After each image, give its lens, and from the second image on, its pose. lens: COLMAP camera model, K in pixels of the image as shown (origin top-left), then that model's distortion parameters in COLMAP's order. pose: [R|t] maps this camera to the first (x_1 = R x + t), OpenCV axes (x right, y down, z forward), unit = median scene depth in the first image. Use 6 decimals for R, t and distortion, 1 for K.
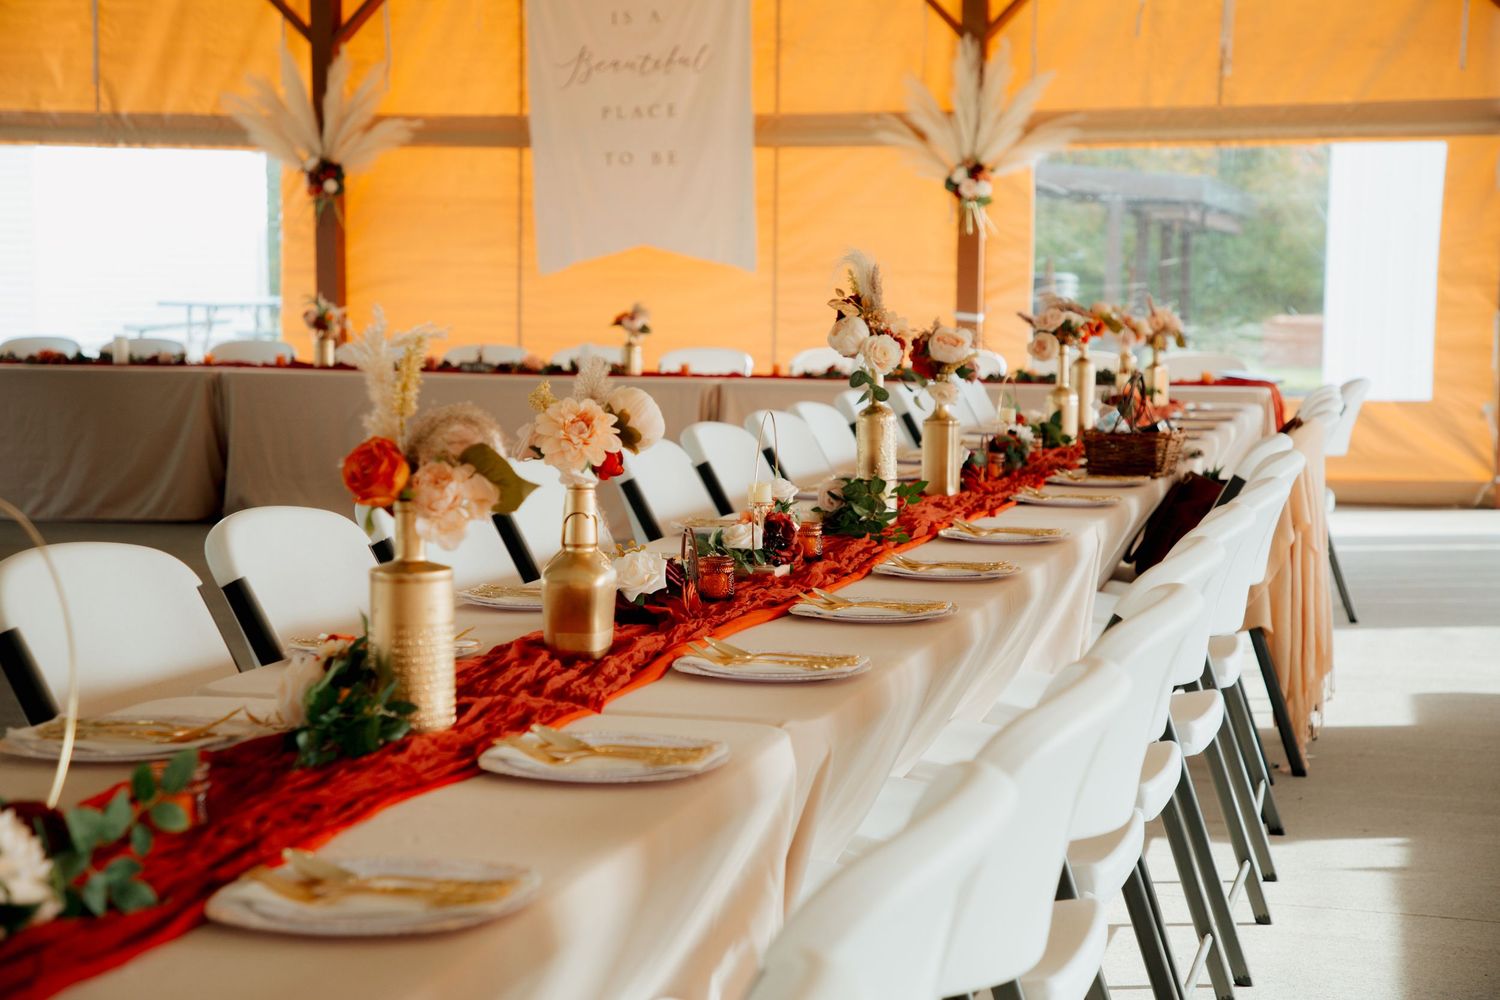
lens RADIAL K [[2698.3, 0, 750.0], [0, 2698.3, 500.0], [0, 0, 1]] dist [0.287234, -0.045649]
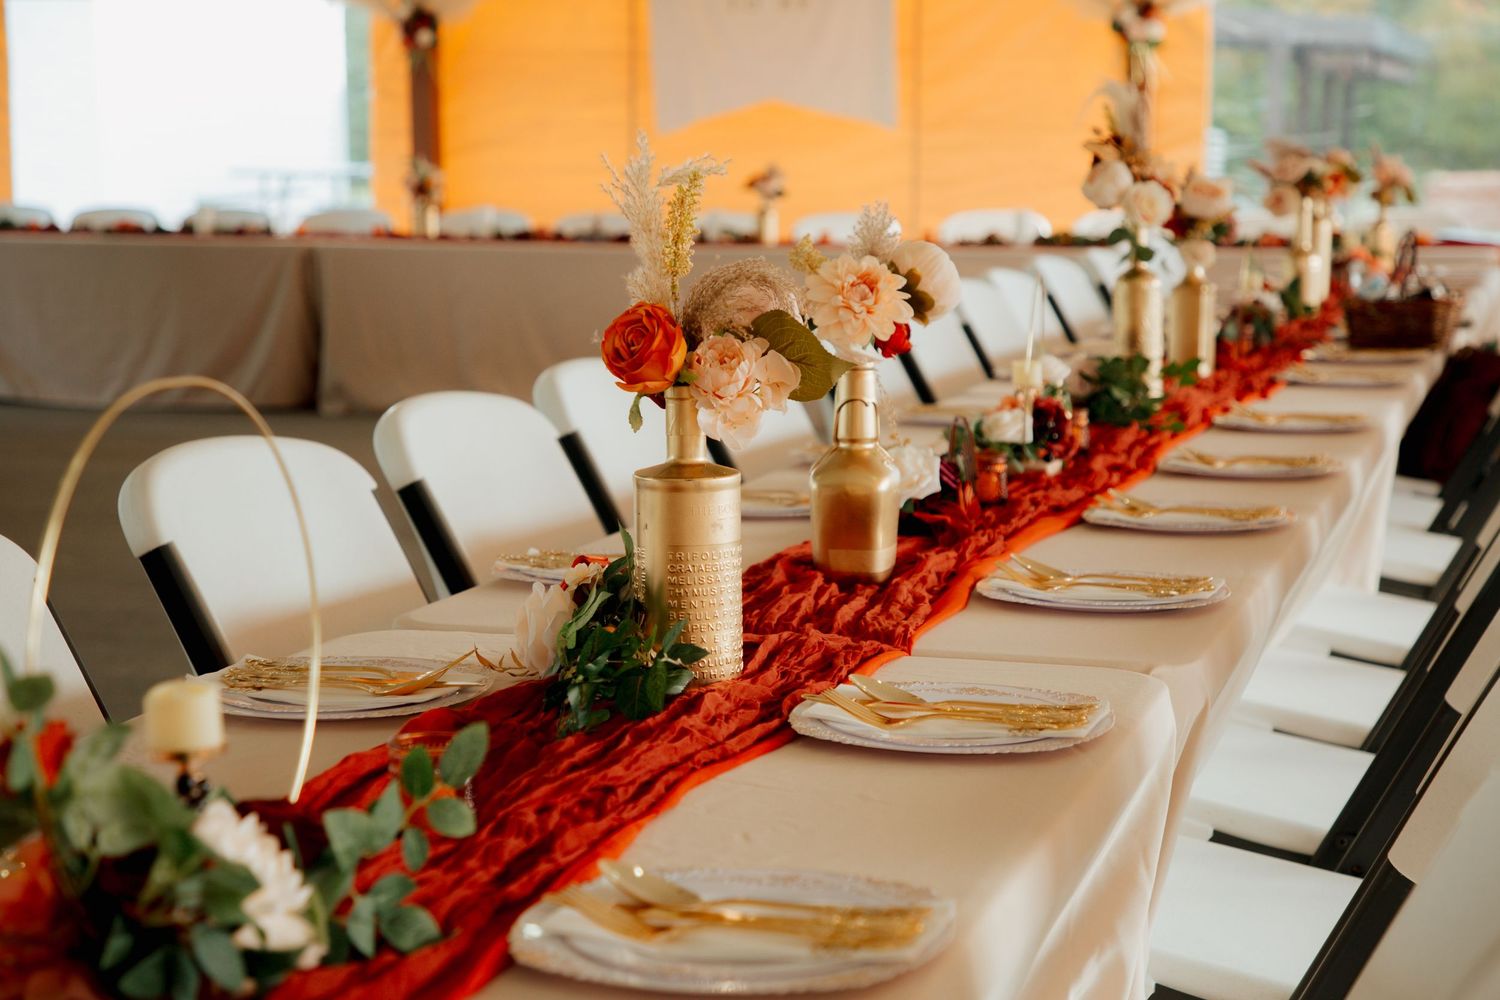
lens RADIAL K [[2919.9, 0, 750.0], [0, 2919.9, 500.0], [0, 0, 1]] dist [0.327545, -0.161205]
pose [[0.999237, -0.003485, -0.038890, -0.061440], [0.005029, 0.999200, 0.039684, -0.000016], [0.038720, -0.039849, 0.998455, 0.134675]]
